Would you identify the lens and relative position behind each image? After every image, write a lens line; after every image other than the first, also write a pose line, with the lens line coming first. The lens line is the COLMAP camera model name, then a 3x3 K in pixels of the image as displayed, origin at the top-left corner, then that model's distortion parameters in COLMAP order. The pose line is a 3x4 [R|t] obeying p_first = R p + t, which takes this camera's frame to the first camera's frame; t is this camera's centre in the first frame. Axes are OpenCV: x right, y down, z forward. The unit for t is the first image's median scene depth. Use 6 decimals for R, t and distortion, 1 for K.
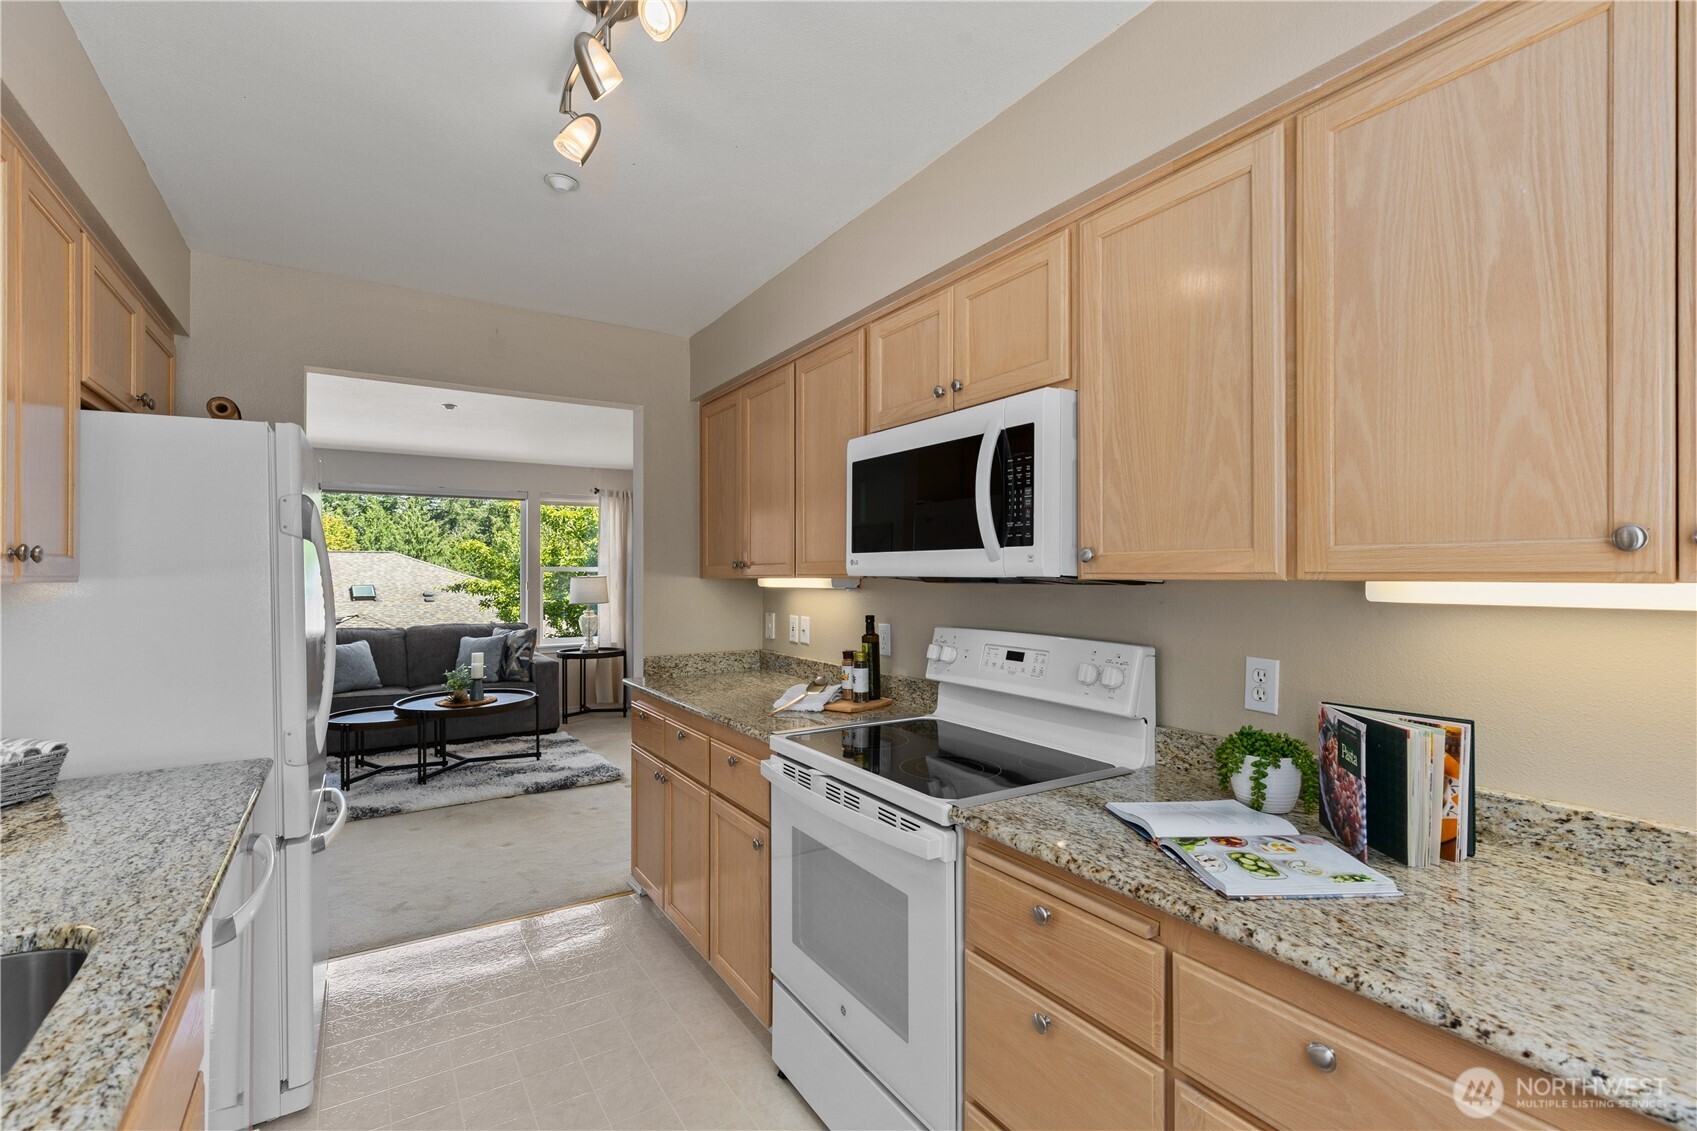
lens RADIAL K [[764.4, 0, 846.8], [0, 764.4, 570.7], [0, 0, 1]] dist [0.008262, -0.000948]
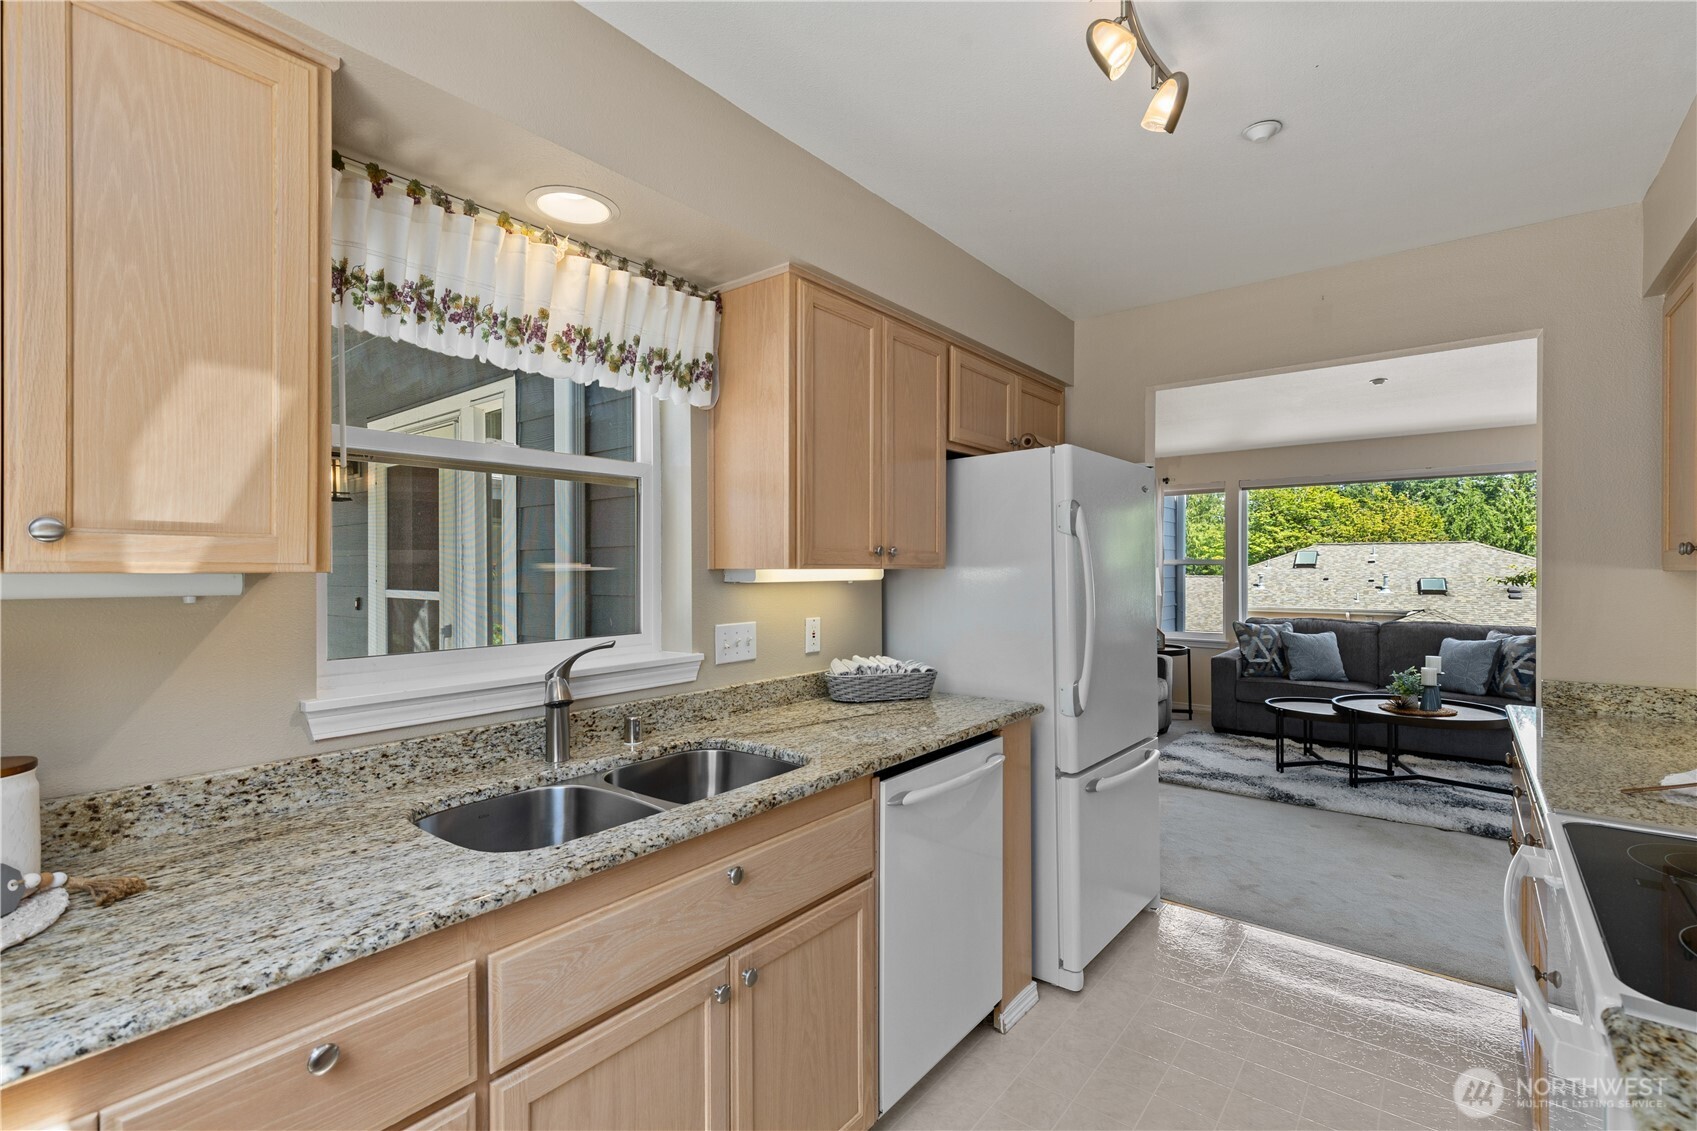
lens RADIAL K [[764.4, 0, 844.2], [0, 764.4, 567.4], [0, 0, 1]] dist [0.008262, -0.000948]
pose [[0.320505, 0.002118, -0.947245, 0.140804], [0.003071, 0.999990, 0.003275, 0.002155], [0.947242, -0.003959, 0.320495, 0.100232]]
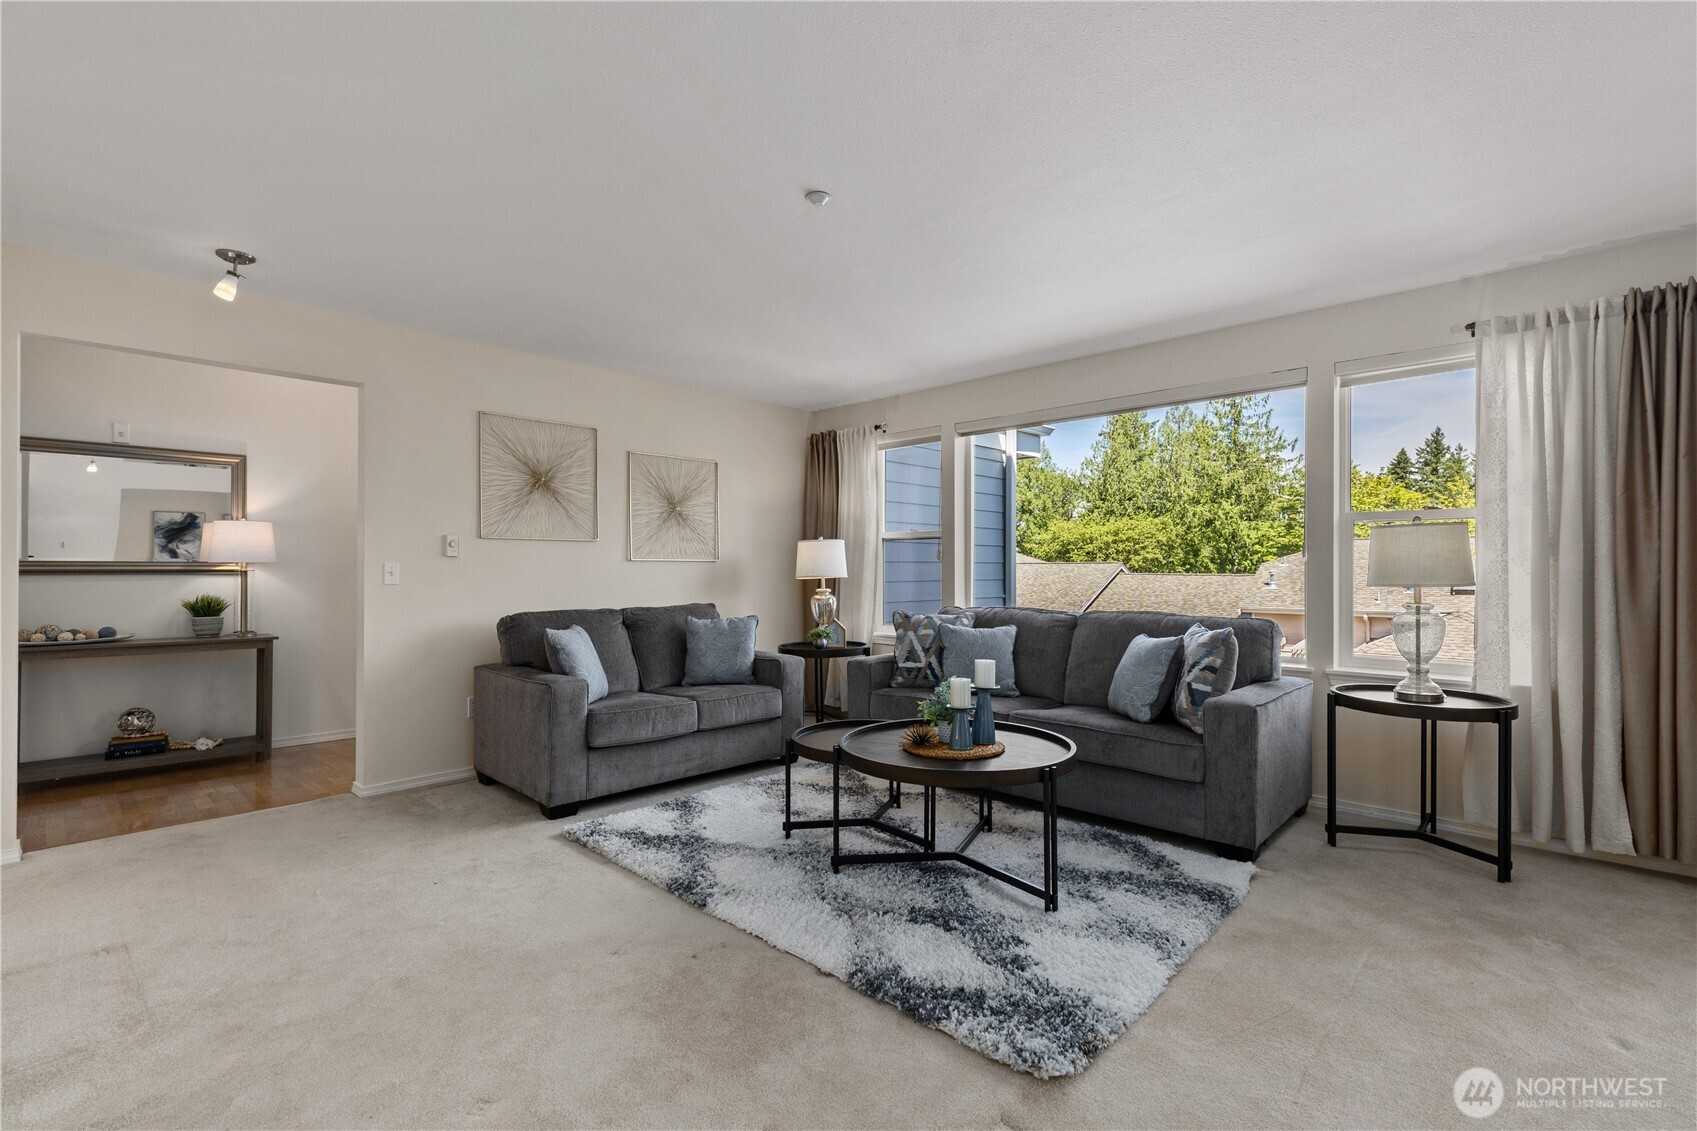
lens RADIAL K [[764.4, 0, 841.1], [0, 764.4, 558.0], [0, 0, 1]] dist [0.008262, -0.000948]
pose [[0.235390, -0.011990, -0.971827, 0.015909], [0.000638, 0.999926, -0.012182, 0.047468], [0.971901, 0.002248, 0.235380, 0.860091]]
